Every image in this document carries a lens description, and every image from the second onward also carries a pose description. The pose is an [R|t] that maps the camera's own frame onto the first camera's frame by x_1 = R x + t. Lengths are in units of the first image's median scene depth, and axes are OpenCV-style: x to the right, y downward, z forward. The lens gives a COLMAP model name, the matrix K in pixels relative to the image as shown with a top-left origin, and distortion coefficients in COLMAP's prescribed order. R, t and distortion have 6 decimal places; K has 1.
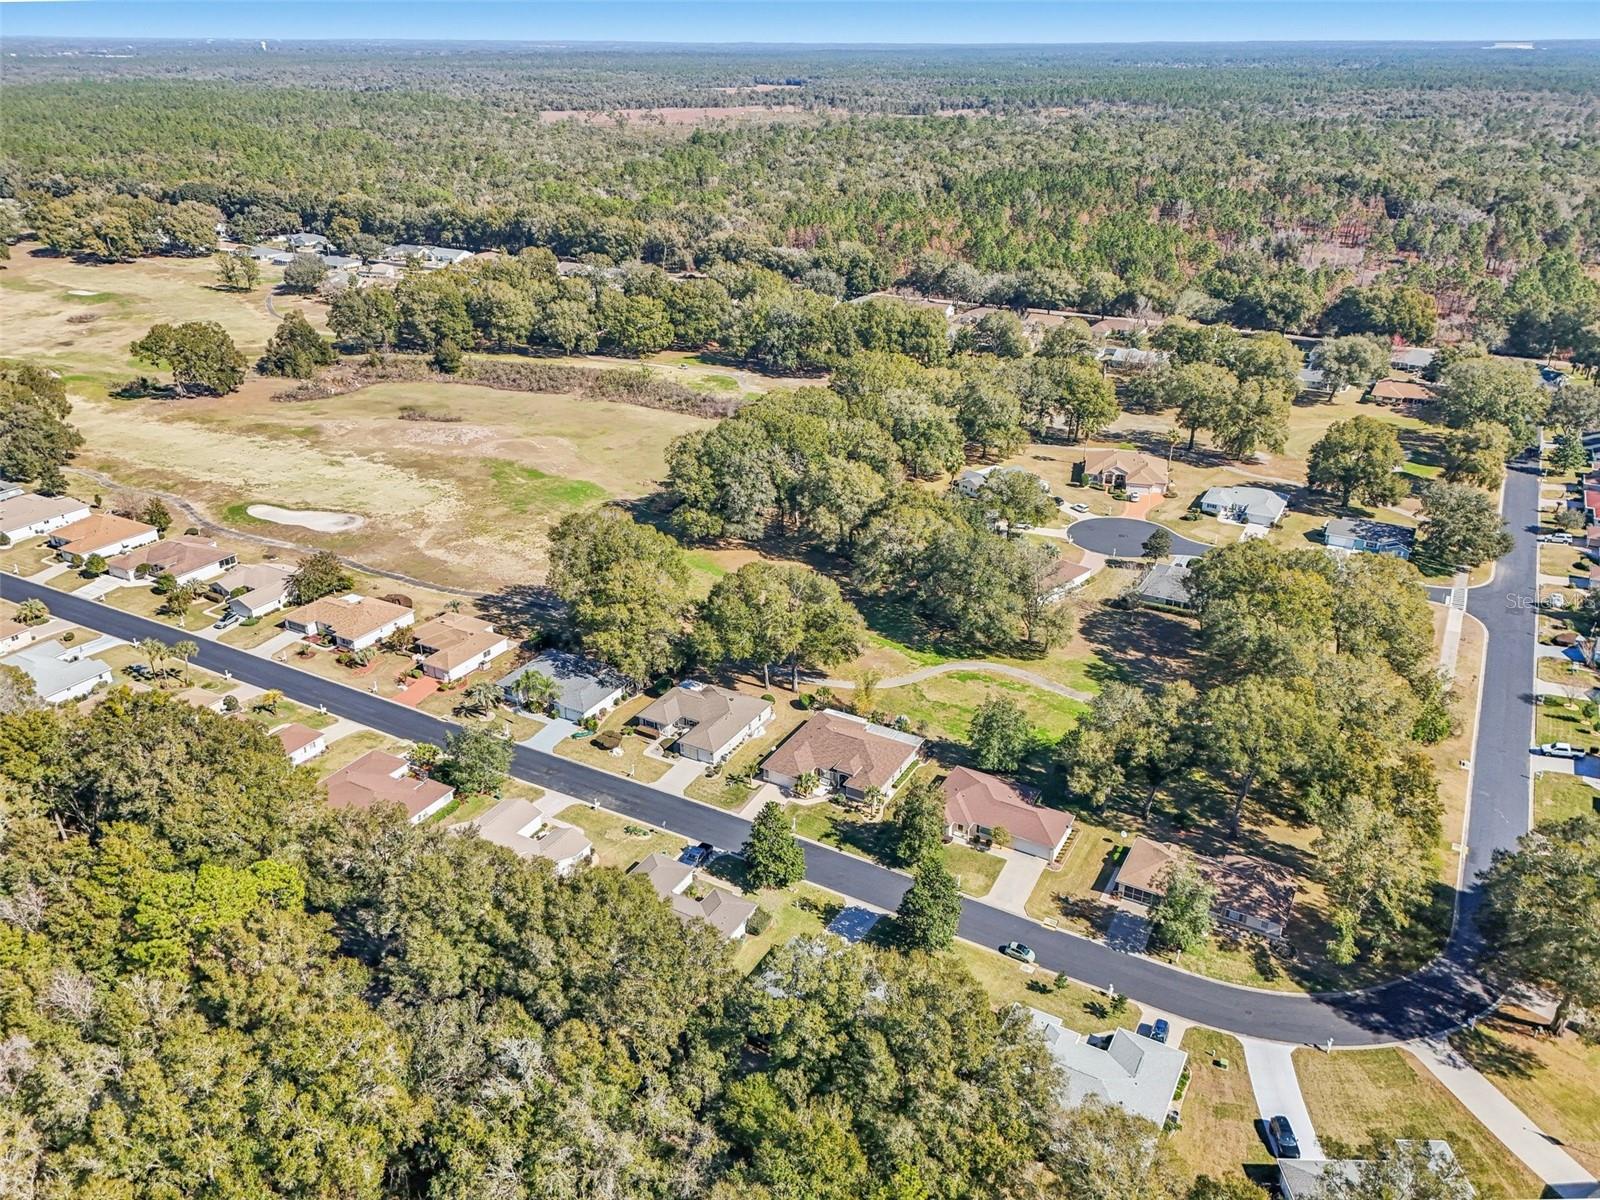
lens RADIAL K [[1185.5, 0, 806.9], [0, 1185.5, 598.1], [0, 0, 1]] dist [0.084105, -0.092018]
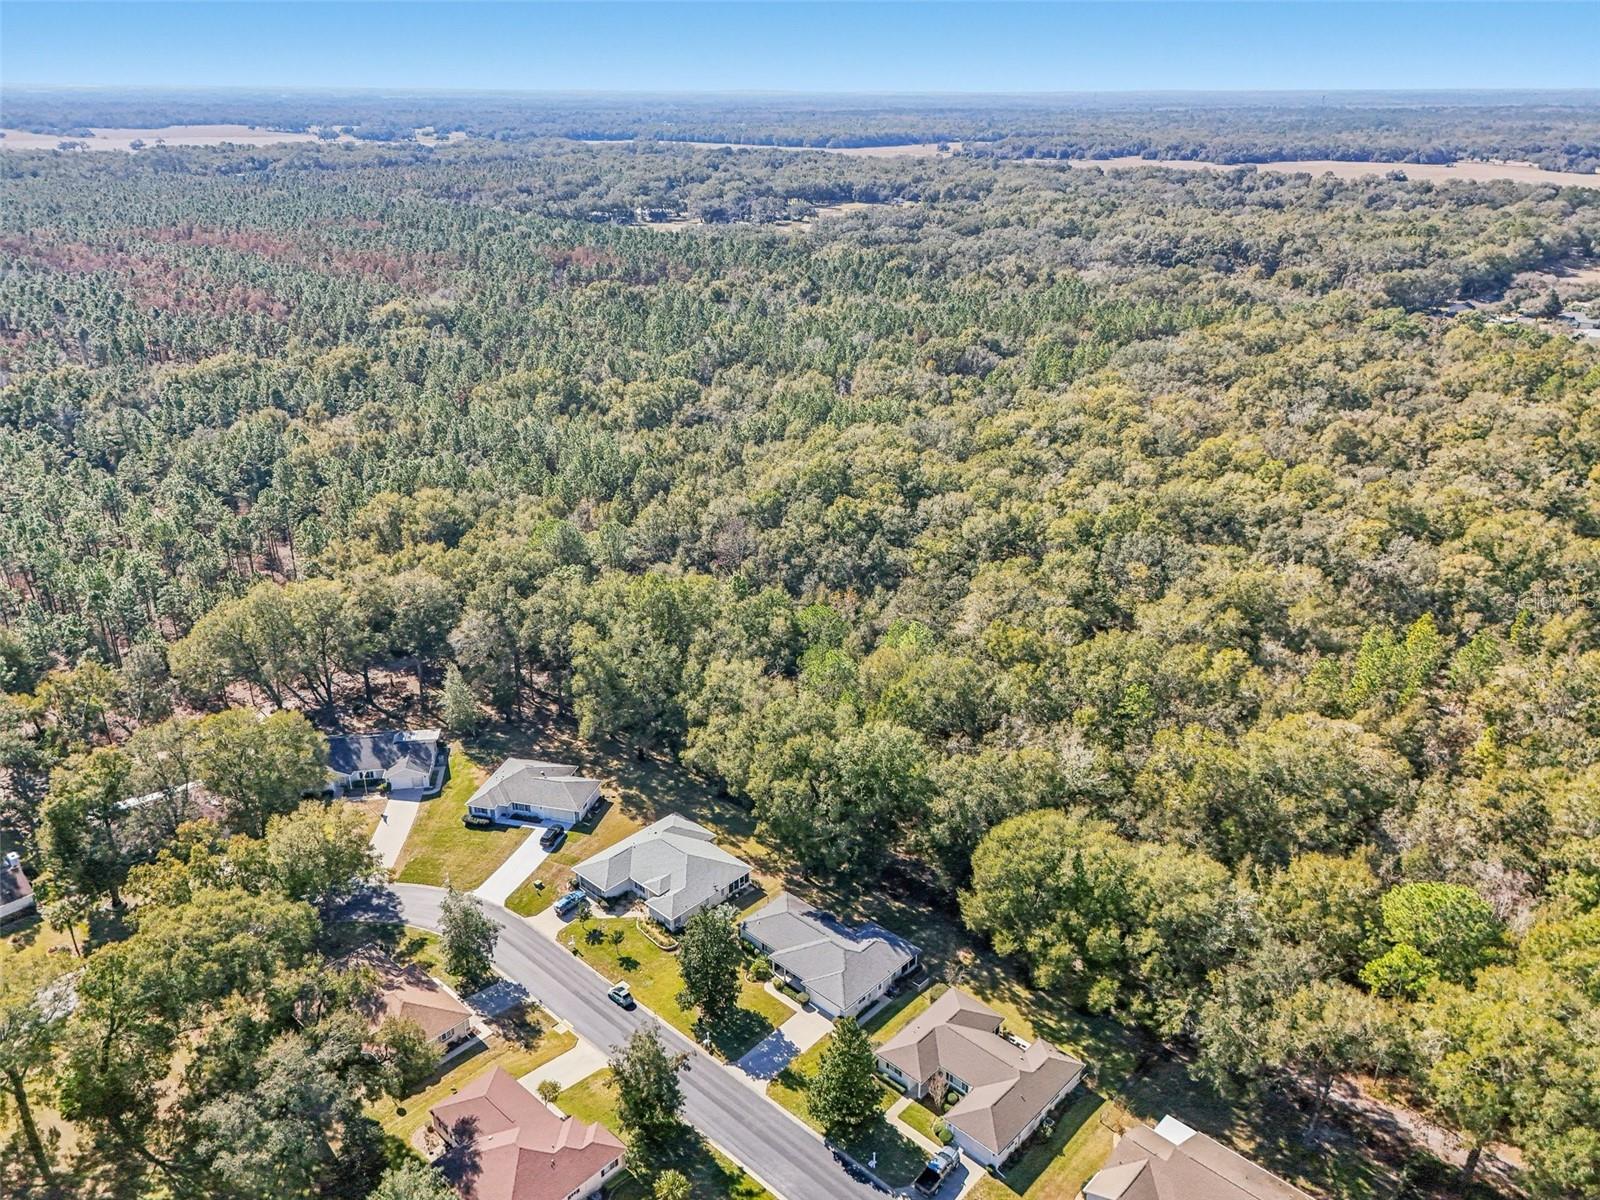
lens RADIAL K [[1193.0, 0, 801.3], [0, 1193.0, 594.7], [0, 0, 1]] dist [0.077402, -0.072289]
pose [[-0.971402, -0.096287, 0.217040, -0.123497], [0.094878, 0.680529, 0.726553, -0.519436], [-0.217660, 0.726367, -0.651932, 1.114385]]
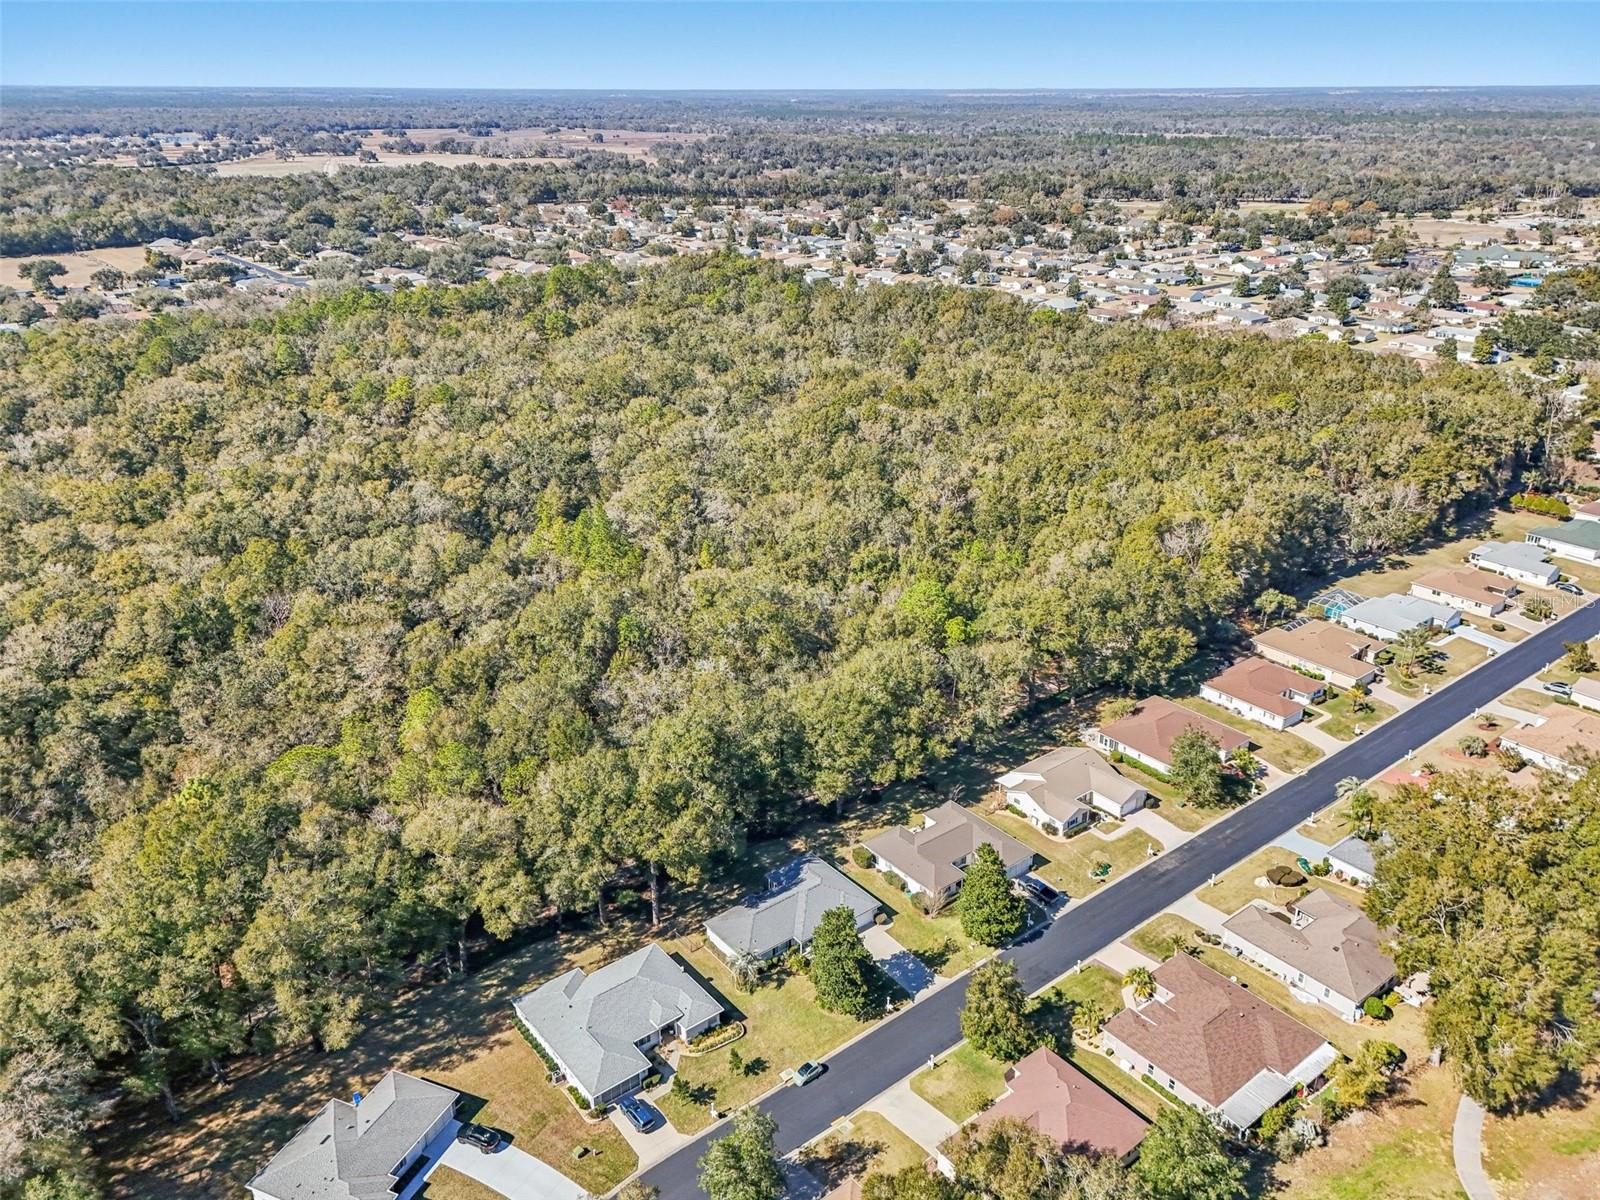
lens RADIAL K [[1193.0, 0, 801.3], [0, 1193.0, 594.7], [0, 0, 1]] dist [0.077402, -0.072289]
pose [[-0.377776, 0.356923, -0.854337, 0.673274], [-0.387254, 0.777222, 0.495944, -0.354664], [0.841023, 0.518201, -0.155396, 0.768530]]
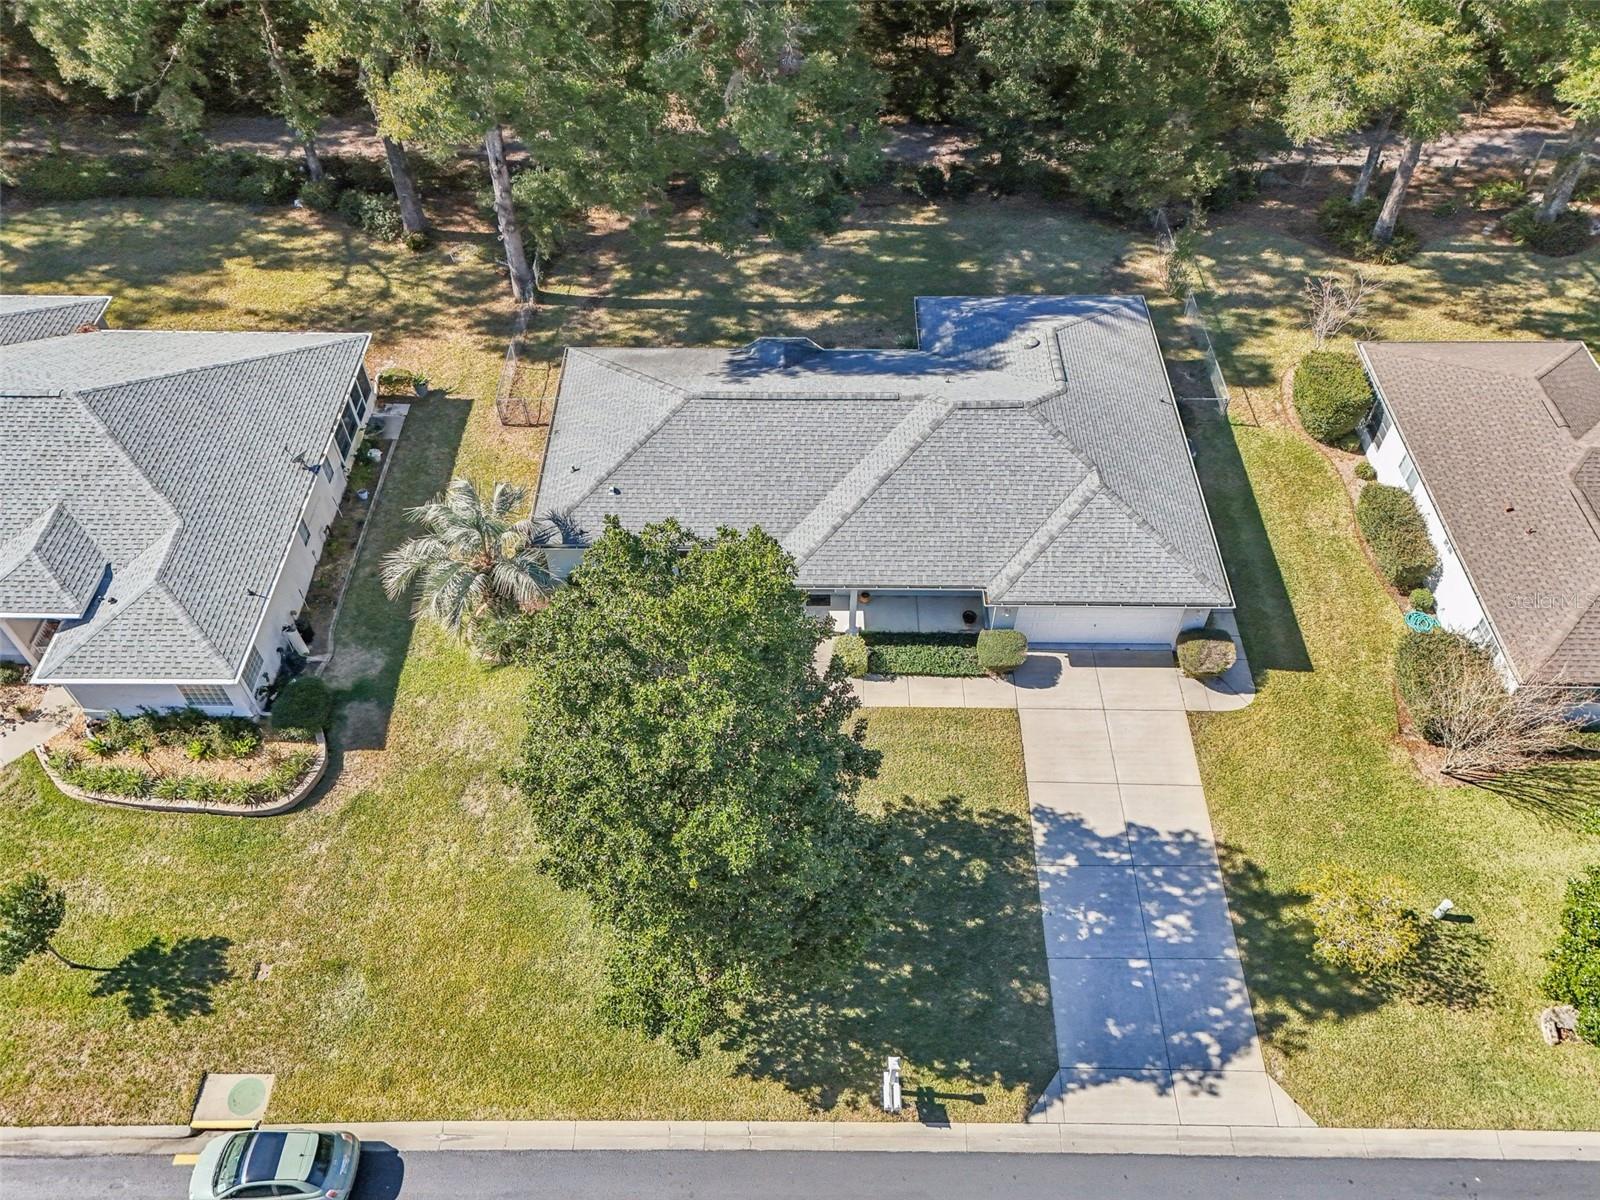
lens RADIAL K [[1193.0, 0, 801.3], [0, 1193.0, 594.7], [0, 0, 1]] dist [0.077402, -0.072289]
pose [[-0.875617, 0.364807, -0.316560, 0.108995], [-0.207153, 0.308421, 0.928420, 0.065901], [0.436328, 0.878517, -0.194488, 0.804281]]
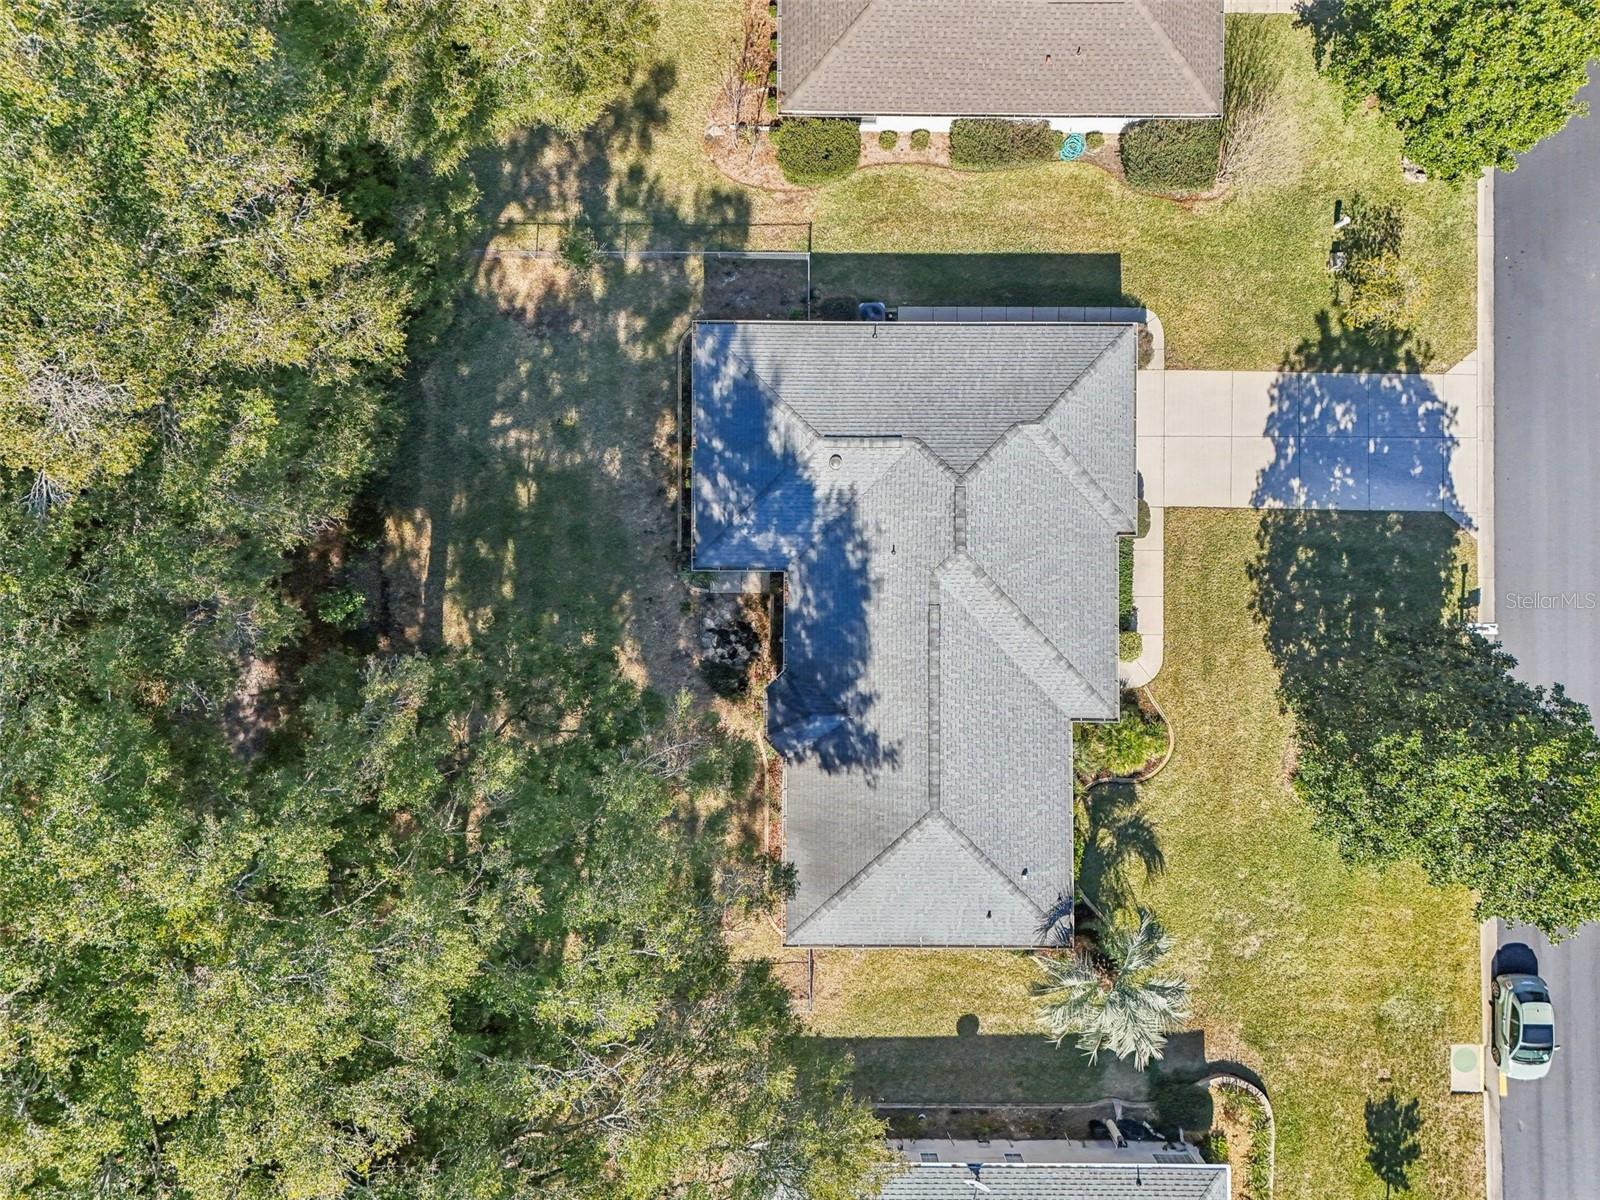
lens RADIAL K [[1226.0, 0, 799.5], [0, 1226.0, 551.8], [0, 0, 1]] dist [0.041856, -0.004899]
pose [[0.486107, 0.873826, -0.011302, 0.000669], [-0.384746, 0.225609, 0.895026, 0.059236], [0.784647, -0.430730, 0.445871, 0.633888]]
